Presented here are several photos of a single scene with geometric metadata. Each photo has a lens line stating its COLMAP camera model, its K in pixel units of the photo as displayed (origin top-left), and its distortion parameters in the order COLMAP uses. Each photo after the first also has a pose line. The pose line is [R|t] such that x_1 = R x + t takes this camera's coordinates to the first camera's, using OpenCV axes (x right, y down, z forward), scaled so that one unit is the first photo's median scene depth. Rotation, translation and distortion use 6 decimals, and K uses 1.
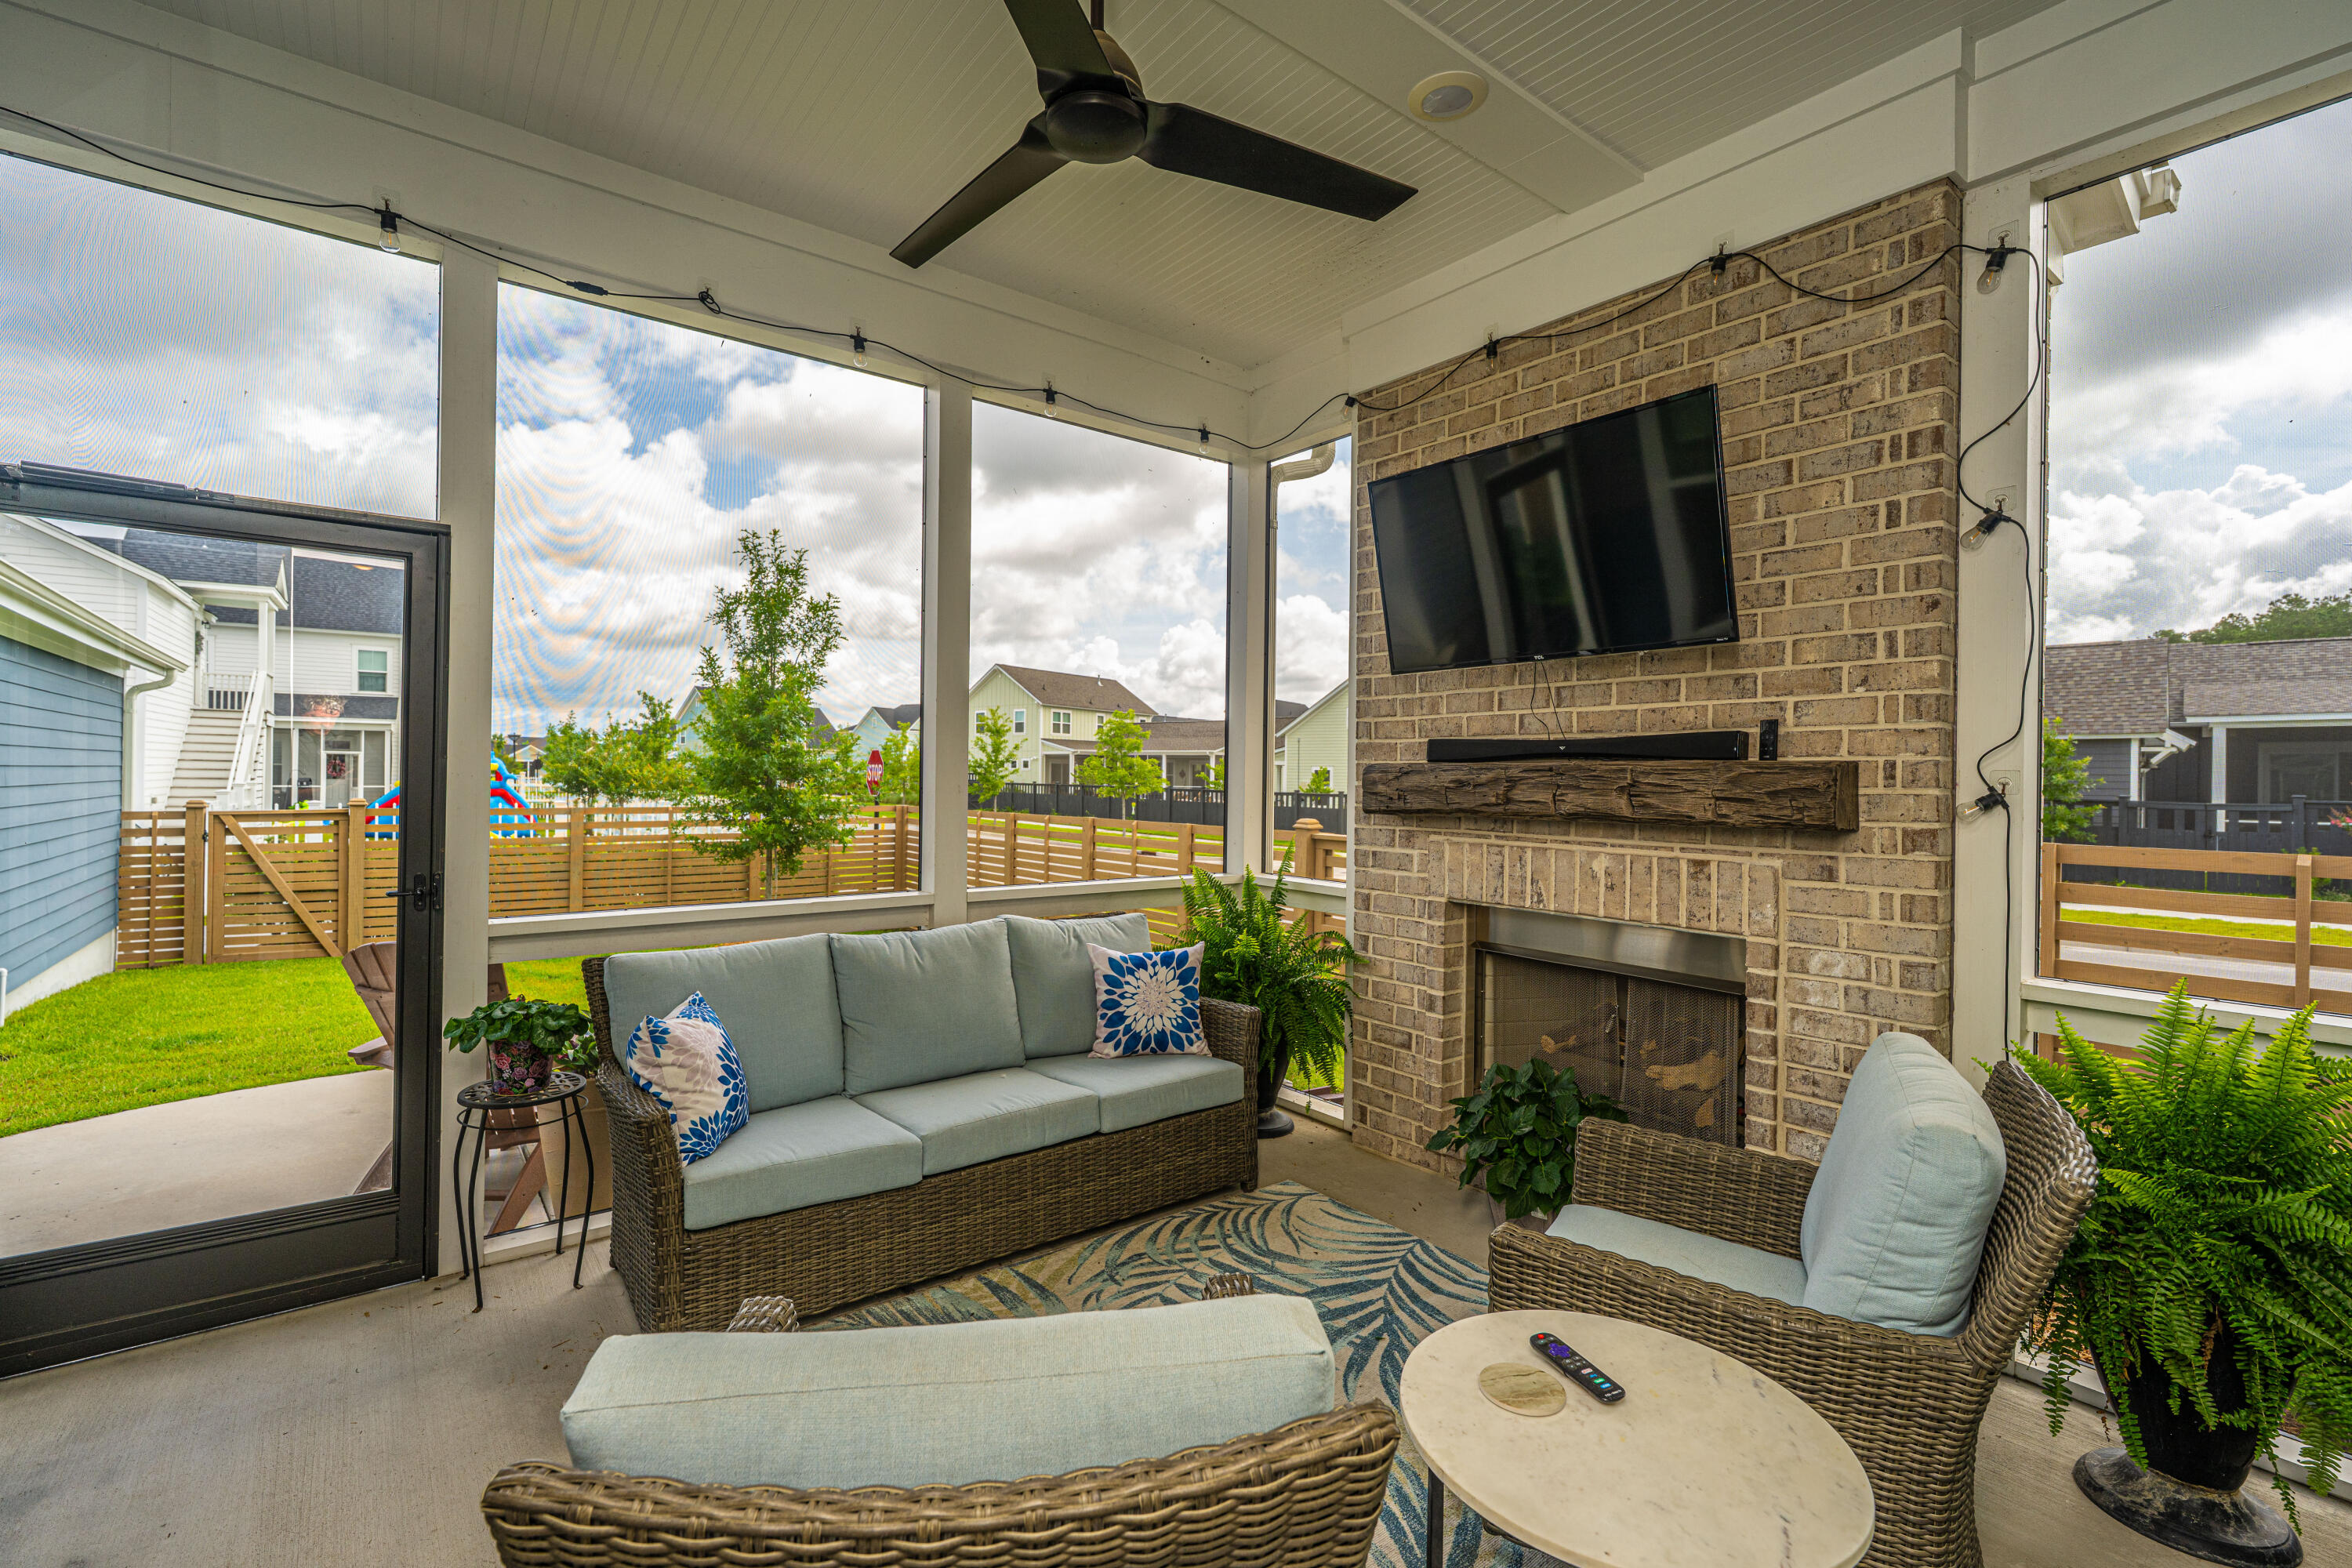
lens RADIAL K [[1029.5, 0, 1176.1], [0, 1029.5, 775.6], [0, 0, 1]] dist [0.000520, 0.000115]
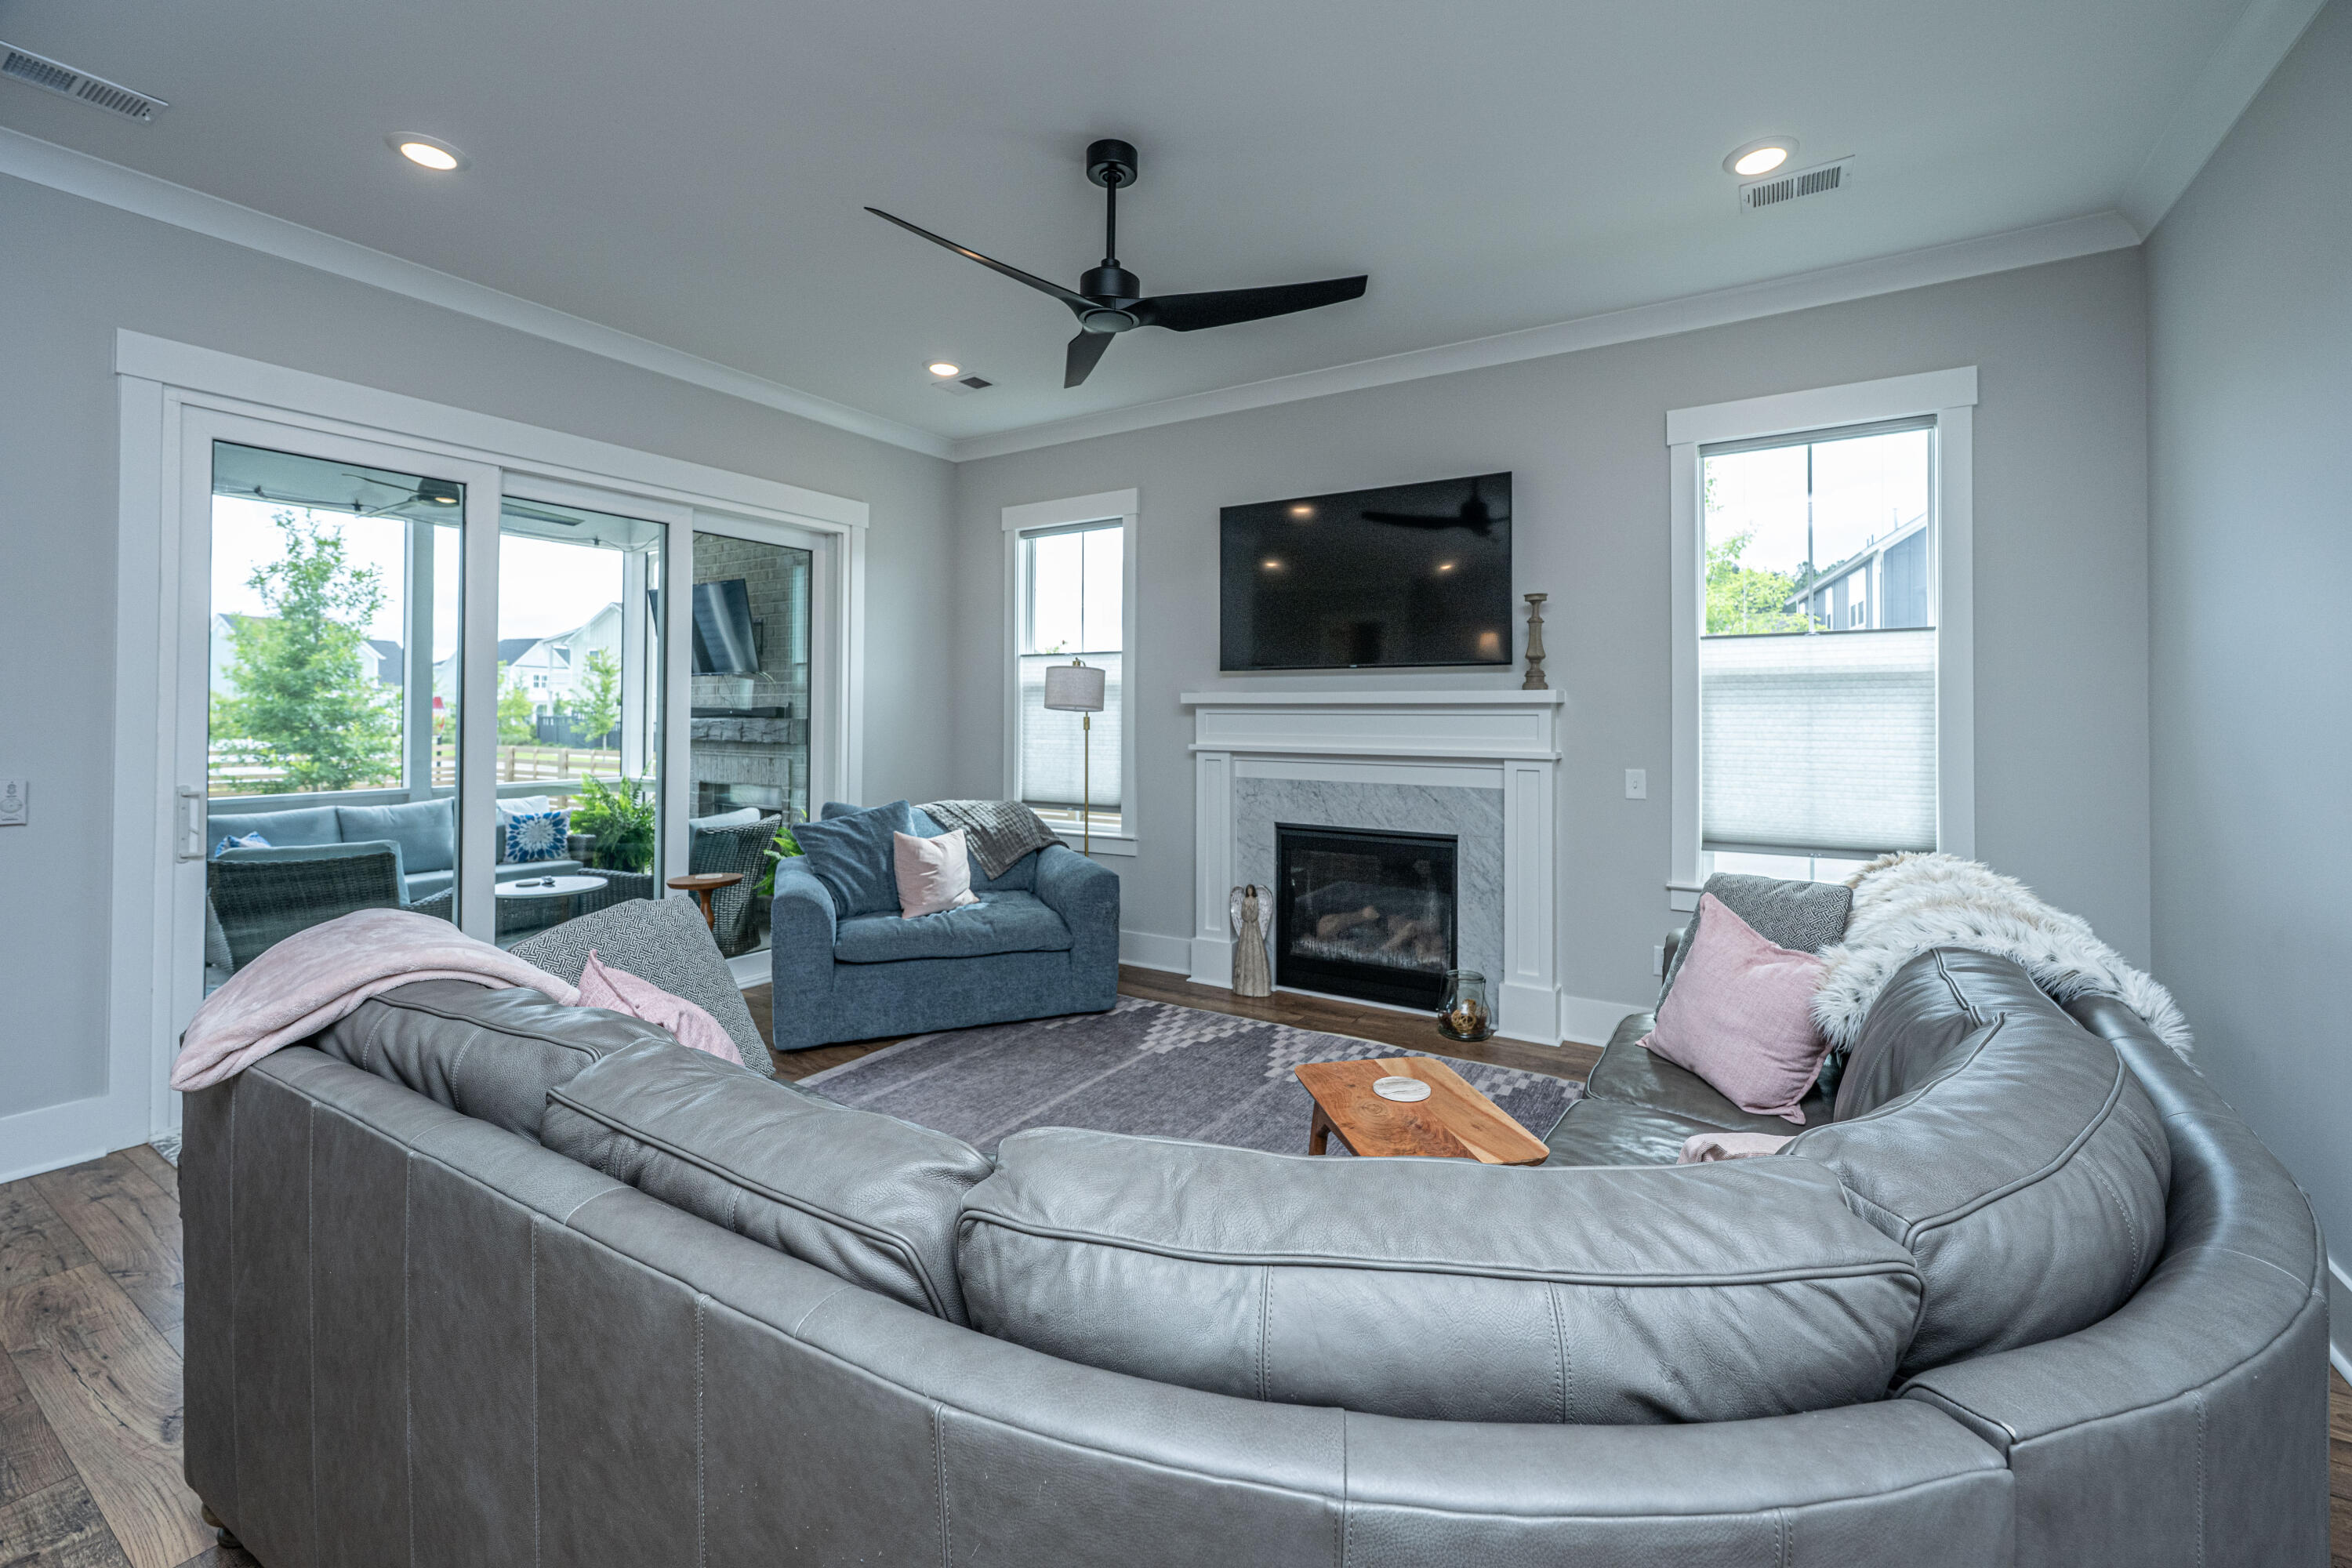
lens RADIAL K [[952.6, 0, 1193.8], [0, 952.6, 737.1], [0, 0, 1]] dist [0.001916, 0.000194]
pose [[0.935818, -0.017445, 0.352051, 0.154233], [0.007415, 0.999528, 0.029820, -0.007060], [-0.352405, -0.025296, 0.935506, -0.356095]]
